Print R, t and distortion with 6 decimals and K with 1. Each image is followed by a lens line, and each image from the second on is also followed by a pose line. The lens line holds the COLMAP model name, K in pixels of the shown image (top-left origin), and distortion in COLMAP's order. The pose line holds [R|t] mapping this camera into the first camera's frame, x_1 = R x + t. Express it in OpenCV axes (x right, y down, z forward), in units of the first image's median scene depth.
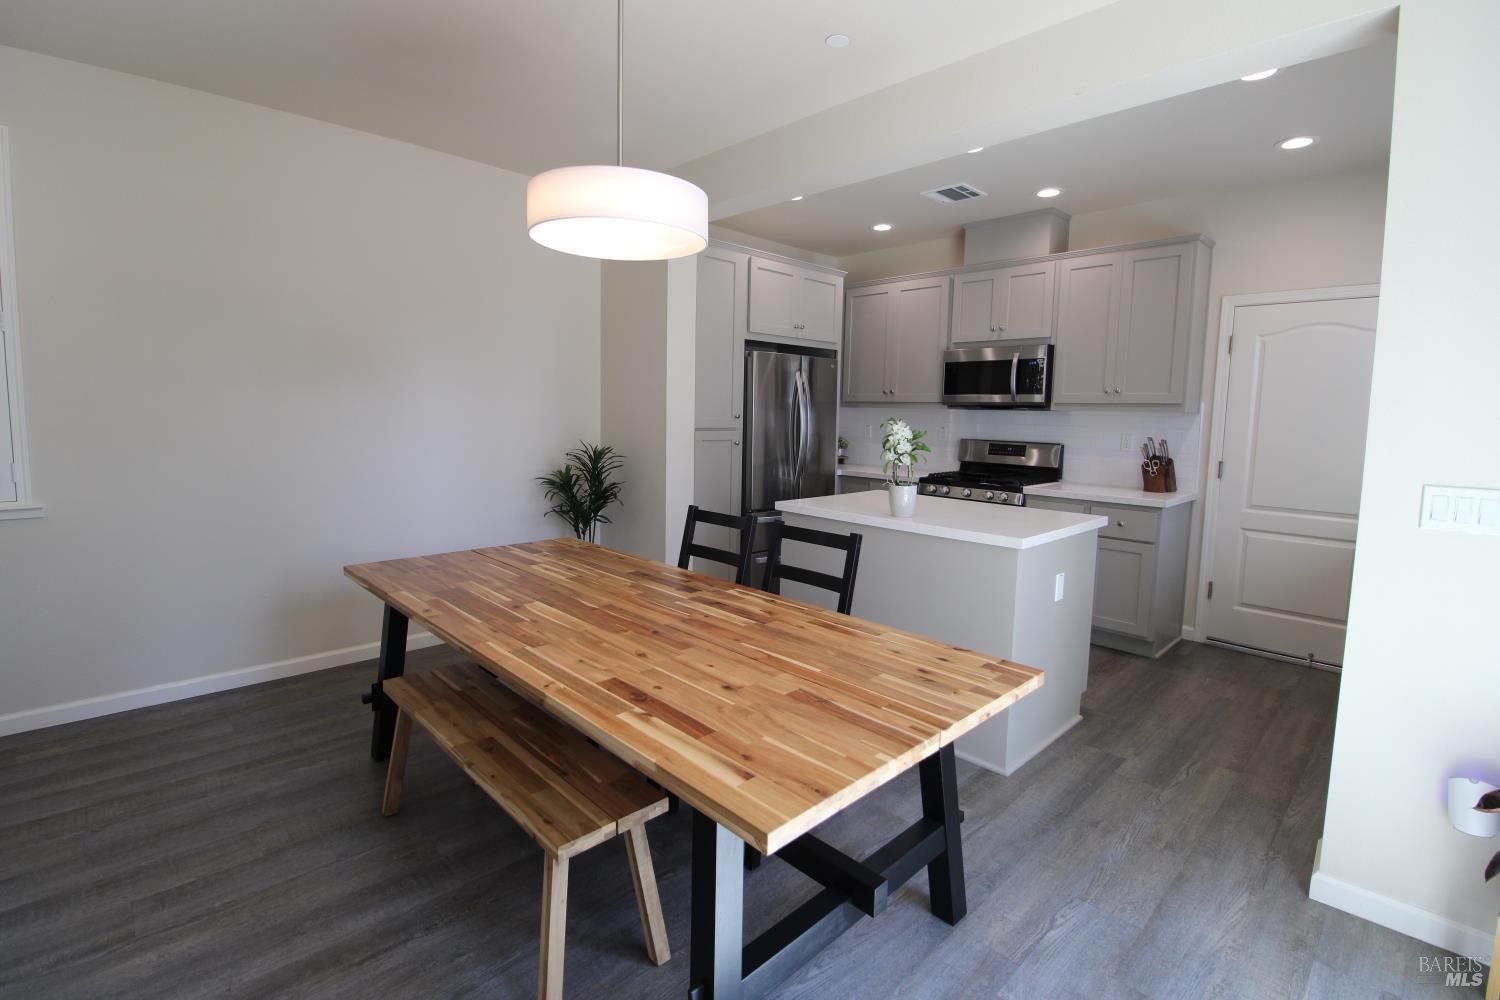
lens RADIAL K [[694.5, 0, 751.3], [0, 694.5, 479.6], [0, 0, 1]] dist [0.000084, -0.011010]
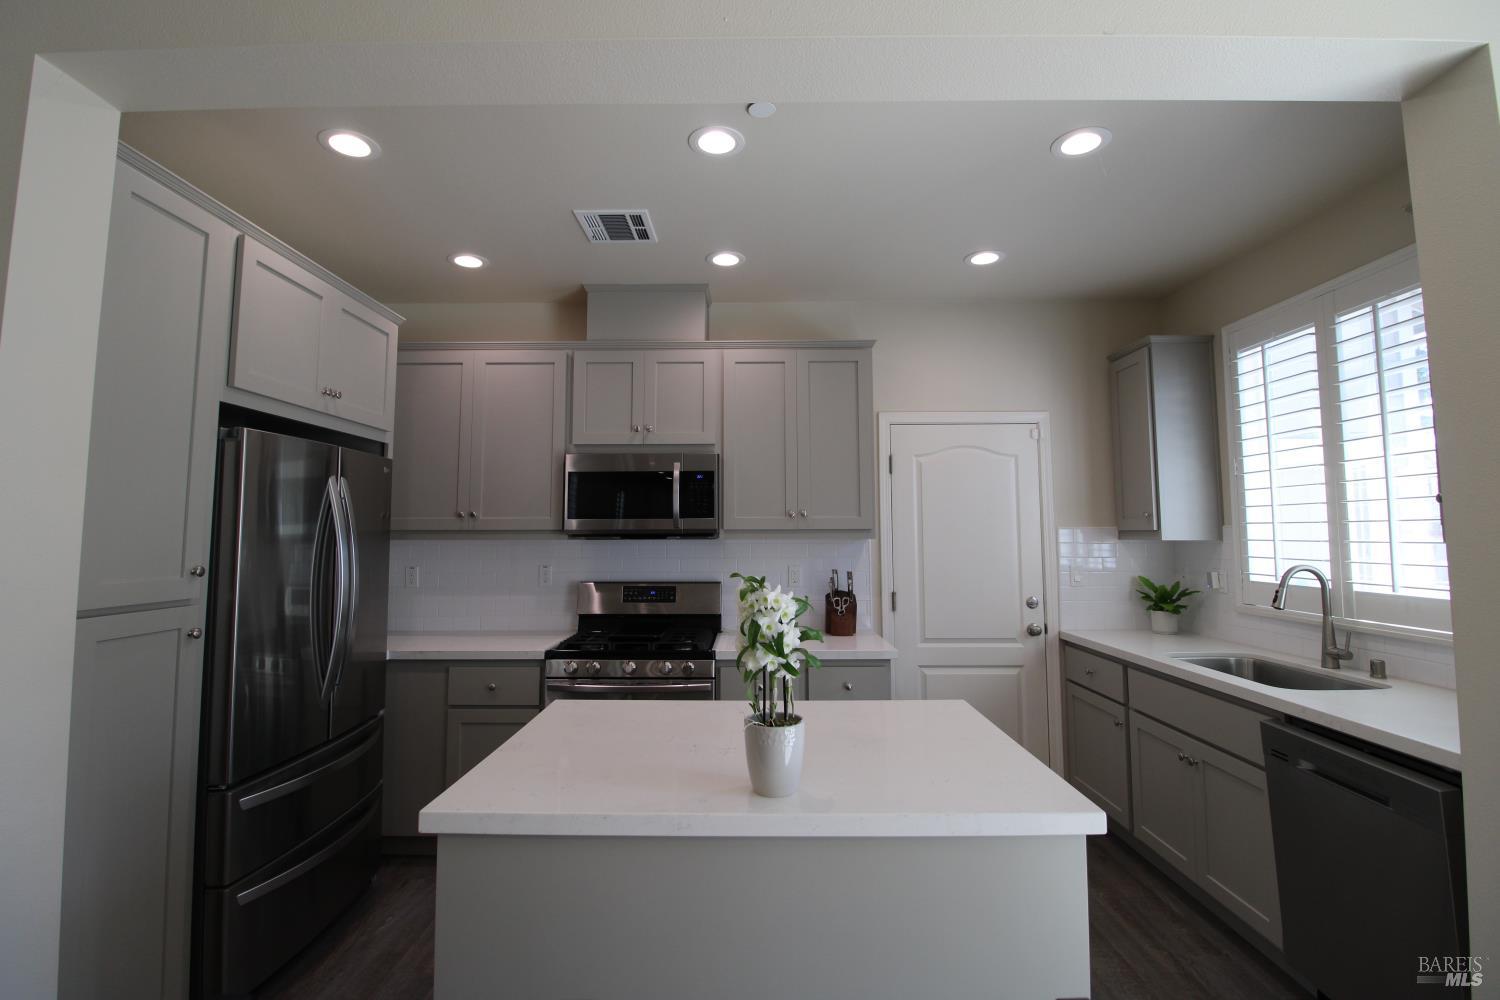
lens RADIAL K [[694.5, 0, 751.3], [0, 694.5, 479.6], [0, 0, 1]] dist [0.000084, -0.011010]
pose [[0.705072, 0.034869, 0.708278, -0.083264], [0.087128, 0.986963, -0.135323, -0.058655], [-0.703763, 0.157123, 0.692842, 0.441373]]
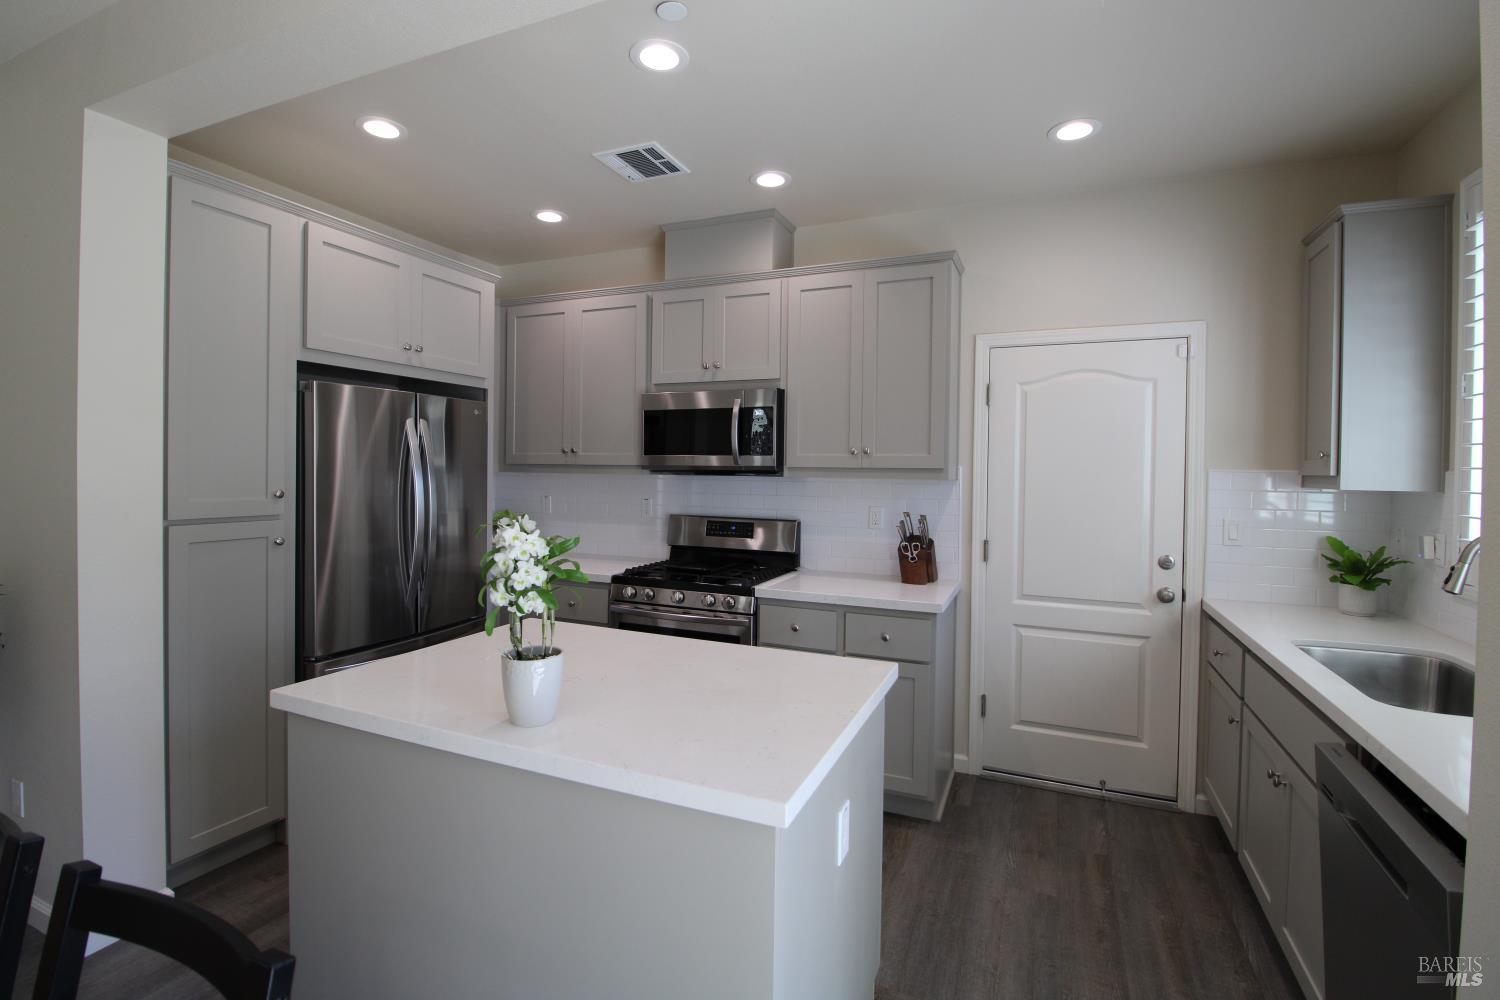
lens RADIAL K [[694.5, 0, 751.3], [0, 694.5, 479.6], [0, 0, 1]] dist [0.000084, -0.011010]
pose [[0.924639, -0.013161, 0.380617, 0.118048], [0.043139, 0.996590, -0.070339, -0.046486], [-0.378394, 0.081457, 0.922054, 0.332194]]
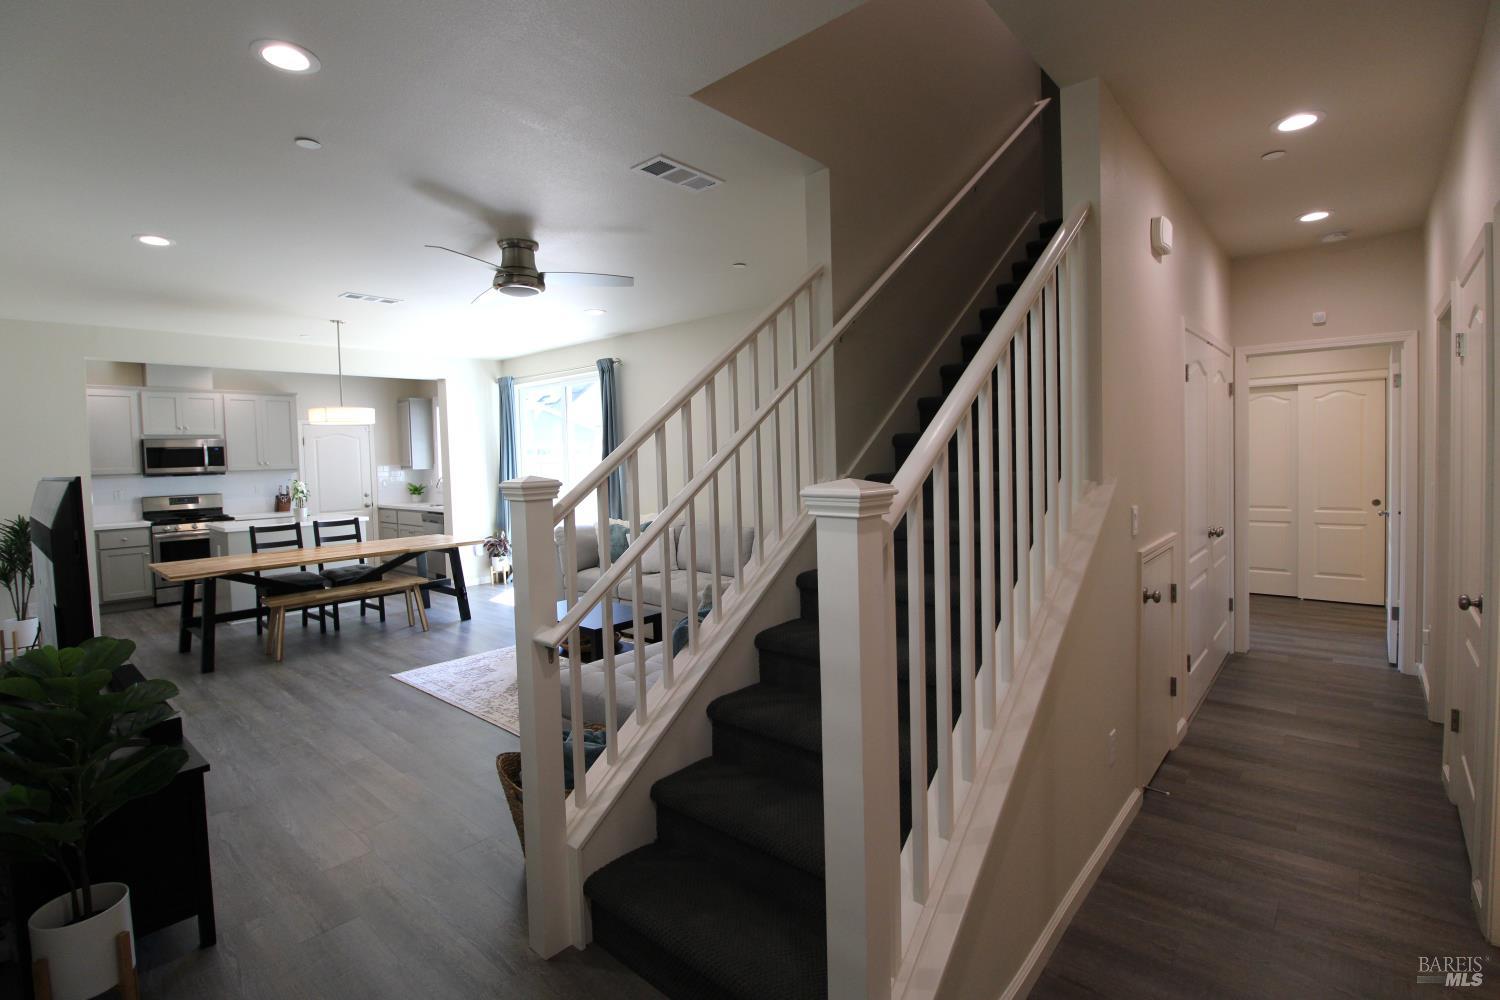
lens RADIAL K [[694.5, 0, 751.3], [0, 694.5, 479.6], [0, 0, 1]] dist [0.000084, -0.011010]
pose [[-0.065310, -0.052381, 0.996489, -1.461197], [0.125155, 0.990306, 0.060259, -0.024229], [-0.989985, 0.128651, -0.058121, -0.252352]]
